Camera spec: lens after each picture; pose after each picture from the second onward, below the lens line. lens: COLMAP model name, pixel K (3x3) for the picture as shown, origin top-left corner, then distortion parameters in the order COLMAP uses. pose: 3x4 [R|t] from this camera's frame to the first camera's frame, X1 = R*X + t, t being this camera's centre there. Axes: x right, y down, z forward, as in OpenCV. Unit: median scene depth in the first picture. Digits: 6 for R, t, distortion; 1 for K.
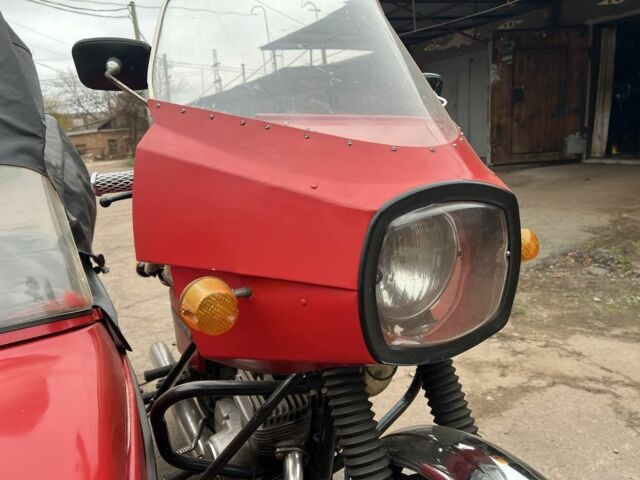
lens RADIAL K [[477.7, 0, 320.0], [0, 477.7, 240.0], [0, 0, 1]] dist [-0.001294, -0.006928]
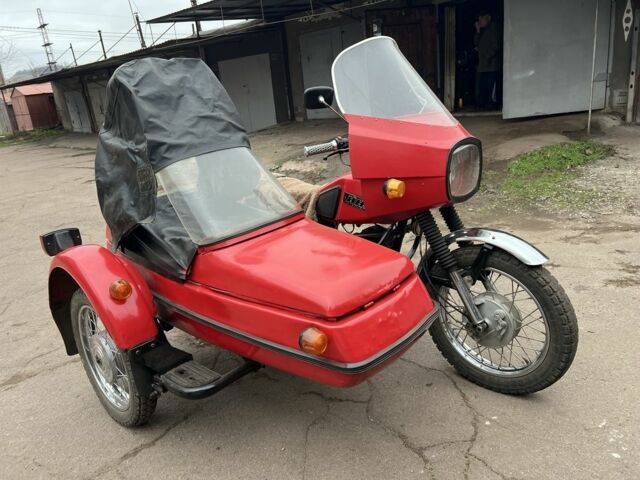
lens RADIAL K [[465.2, 0, 320.0], [0, 465.2, 240.0], [0, 0, 1]] dist [0.056306, -0.053238]
pose [[0.955324, -0.130597, 0.265141, -0.135620], [0.109084, 0.989543, 0.094368, 0.012300], [-0.274693, -0.061230, 0.959581, -0.145240]]
